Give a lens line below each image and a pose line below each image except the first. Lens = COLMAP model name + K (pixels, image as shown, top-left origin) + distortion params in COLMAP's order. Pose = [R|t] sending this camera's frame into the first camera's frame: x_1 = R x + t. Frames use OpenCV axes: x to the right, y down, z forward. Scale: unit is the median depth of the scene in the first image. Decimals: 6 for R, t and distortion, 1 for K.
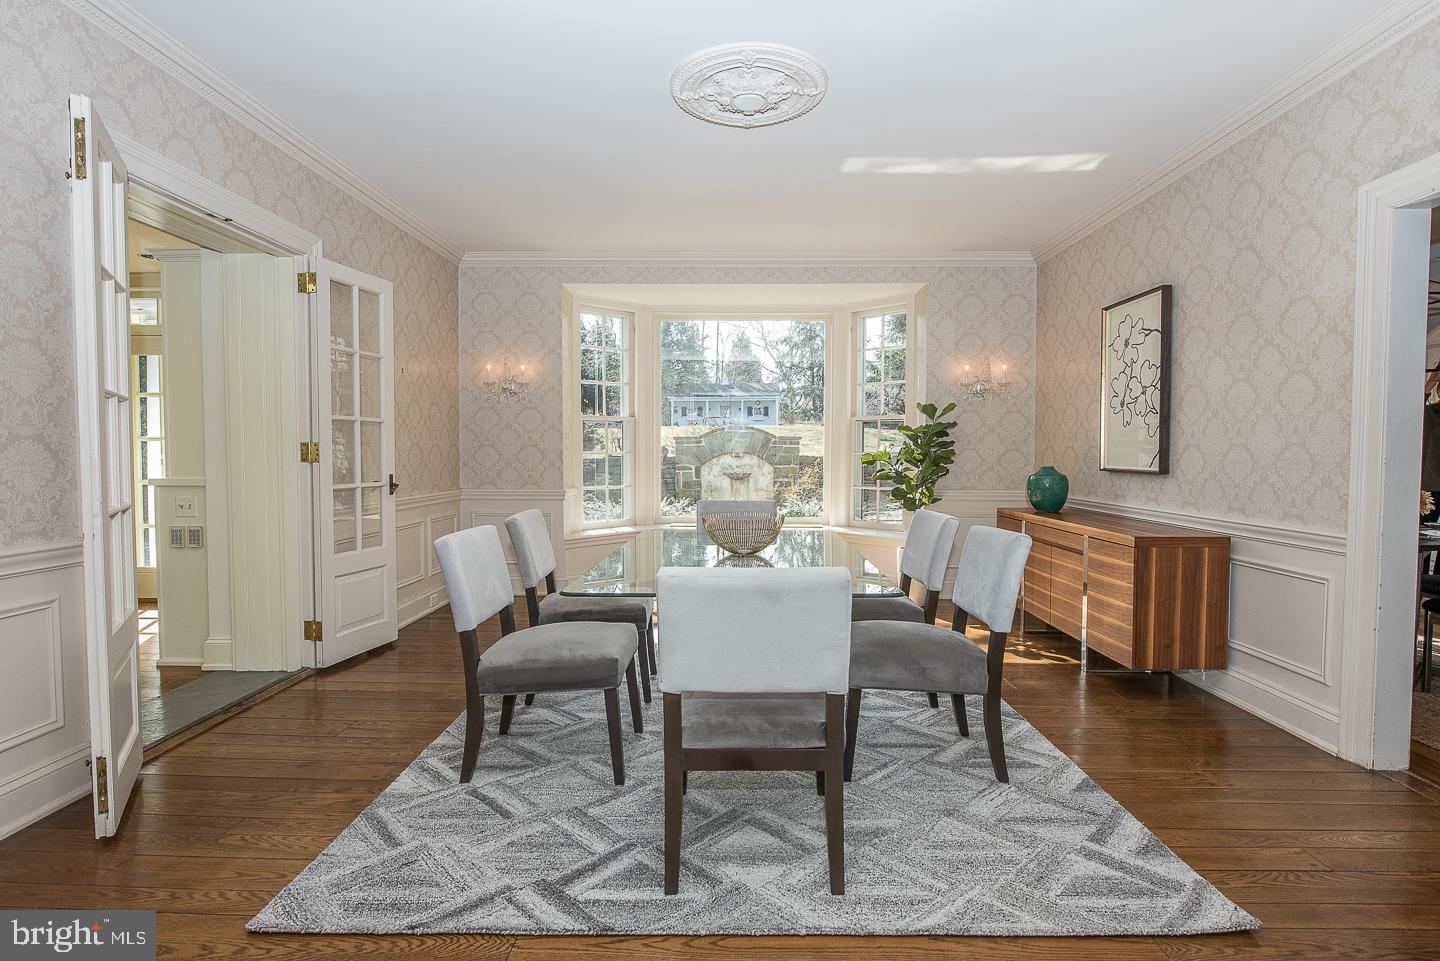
lens RADIAL K [[735.5, 0, 720.0], [0, 735.5, 480.5], [0, 0, 1]] dist [-0.001695, -0.000600]
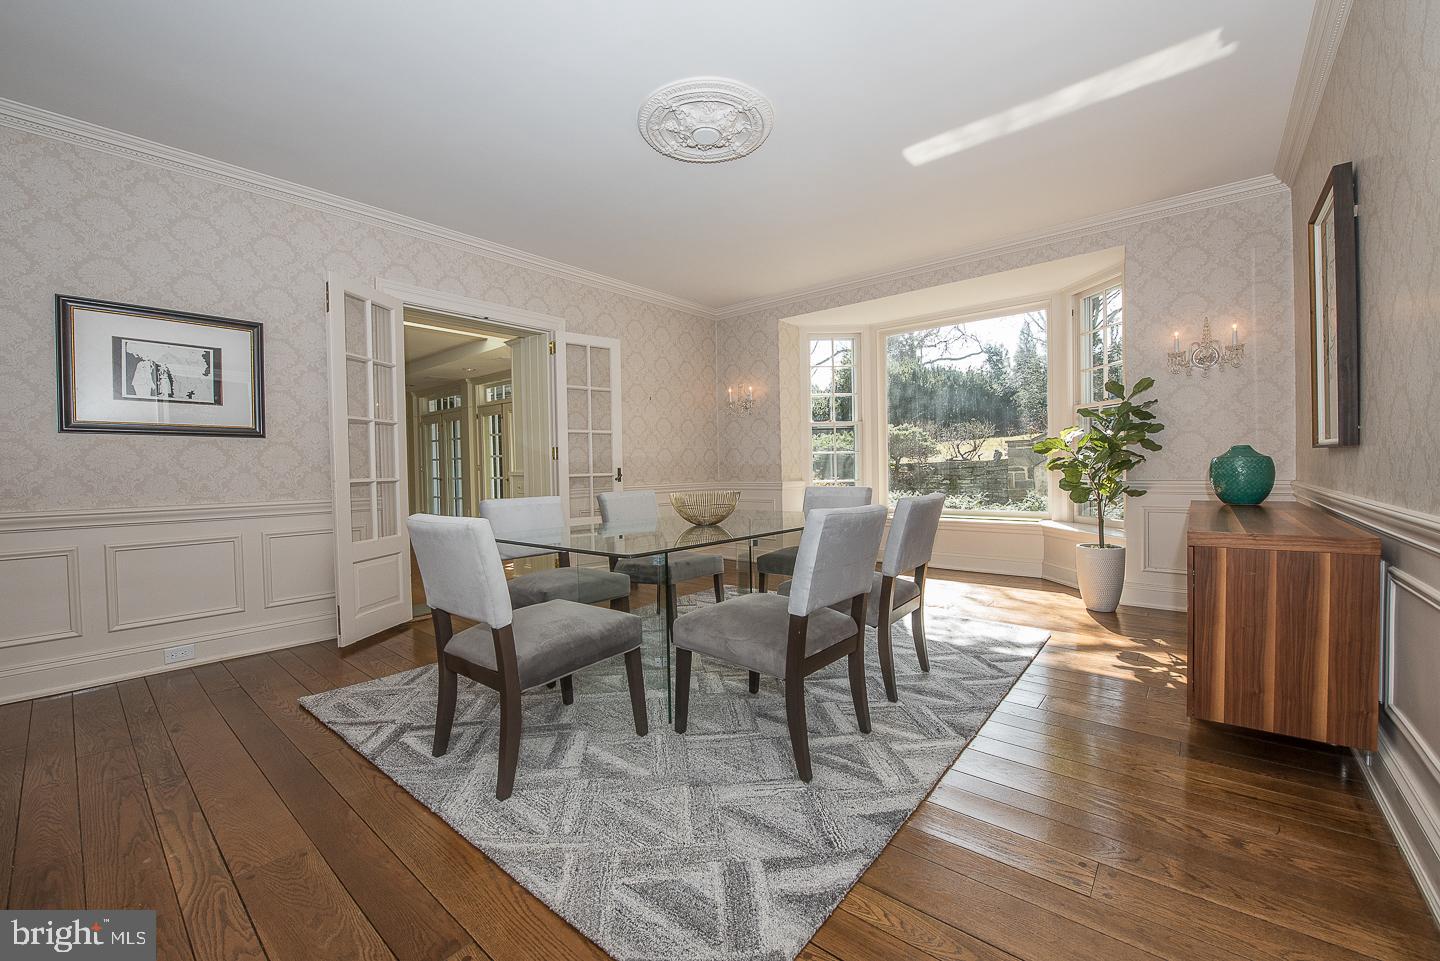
lens RADIAL K [[573.0, 0, 720.0], [0, 573.0, 480.5], [0, 0, 1]] dist [-0.013670, -0.000294]
pose [[0.775881, -0.002316, -0.630875, 0.557671], [-0.004158, 0.999953, -0.008784, 0.034106], [0.630865, 0.009439, 0.775835, 0.285321]]
